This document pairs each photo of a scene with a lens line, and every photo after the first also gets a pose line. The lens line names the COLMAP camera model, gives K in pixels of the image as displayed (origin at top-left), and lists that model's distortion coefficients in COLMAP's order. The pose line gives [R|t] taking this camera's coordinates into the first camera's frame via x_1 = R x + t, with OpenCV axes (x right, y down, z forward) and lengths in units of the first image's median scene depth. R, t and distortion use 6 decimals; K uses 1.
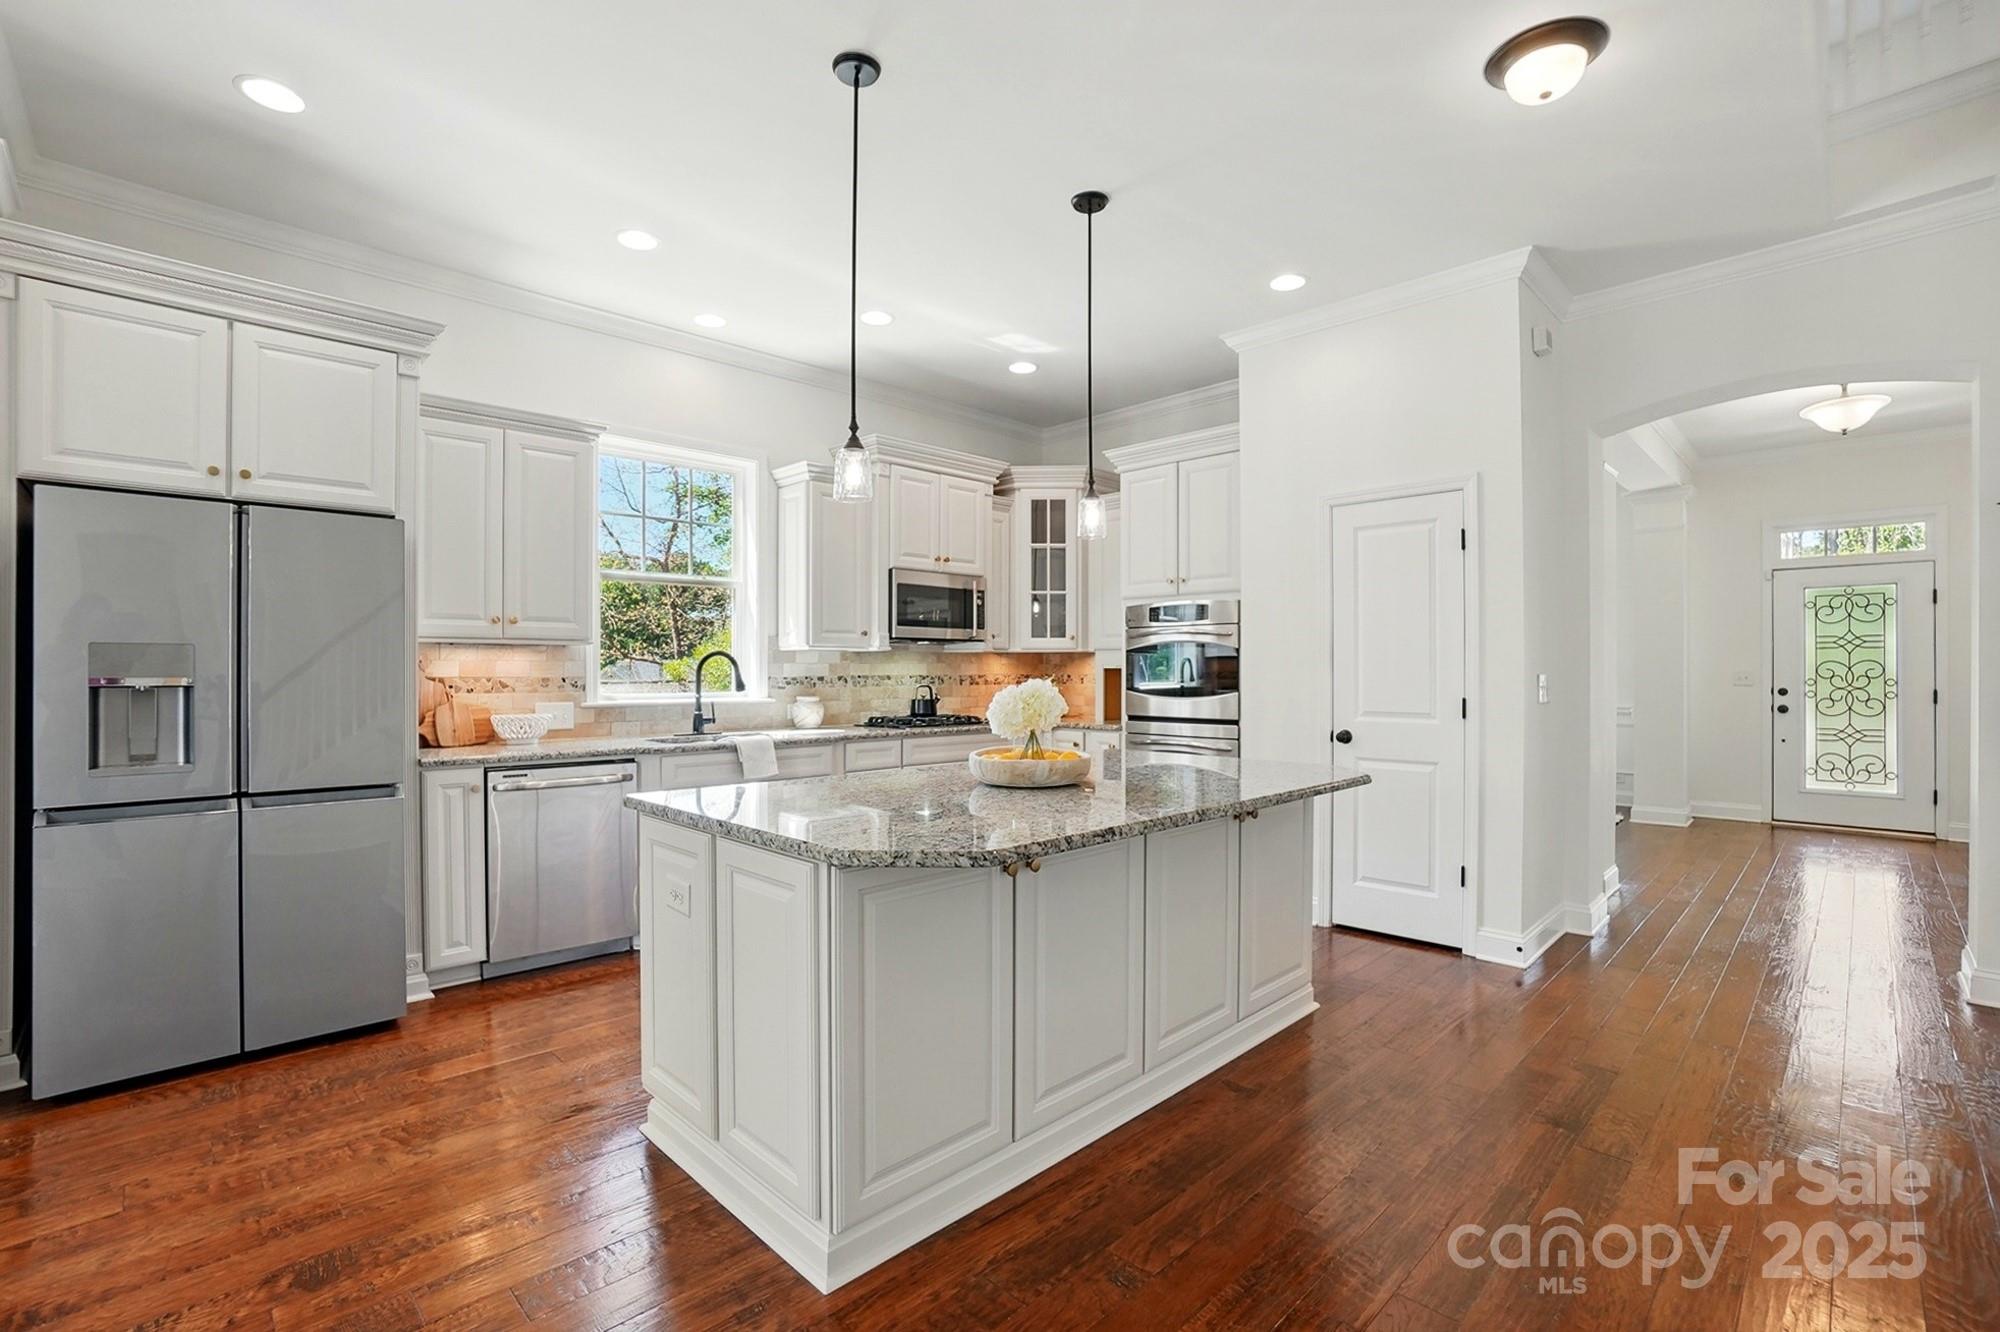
lens RADIAL K [[891.5, 0, 1001.2], [0, 891.5, 670.4], [0, 0, 1]] dist [-0.023033, -0.000134]
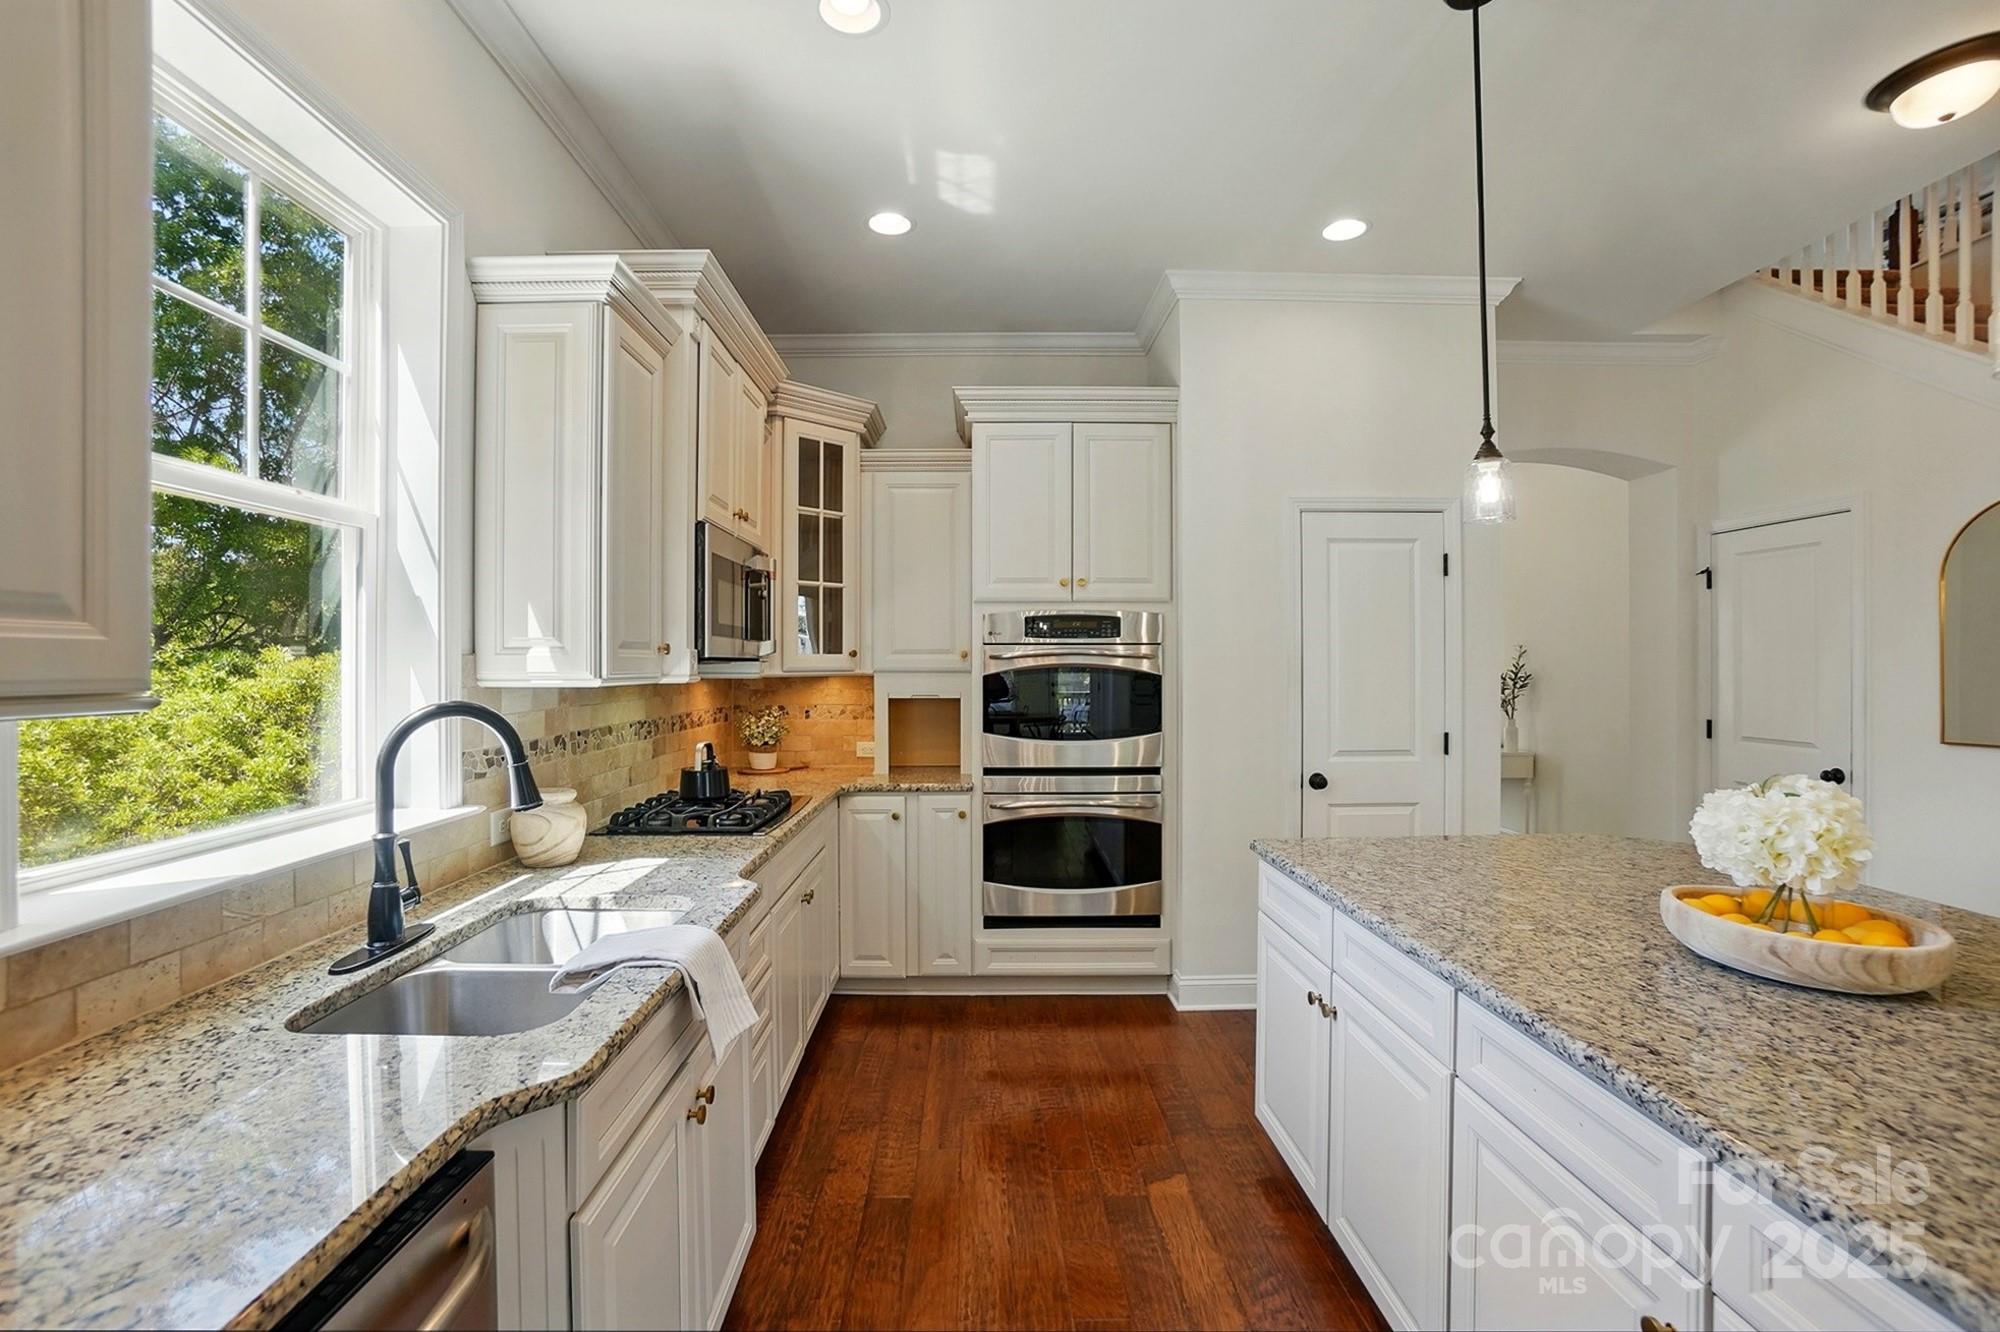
lens RADIAL K [[891.5, 0, 996.7], [0, 891.5, 657.5], [0, 0, 1]] dist [-0.023033, -0.000134]
pose [[0.695692, 0.004876, 0.718323, -0.350083], [0.002911, 0.999950, -0.009607, -0.029491], [-0.718334, 0.008775, 0.695643, 0.493496]]
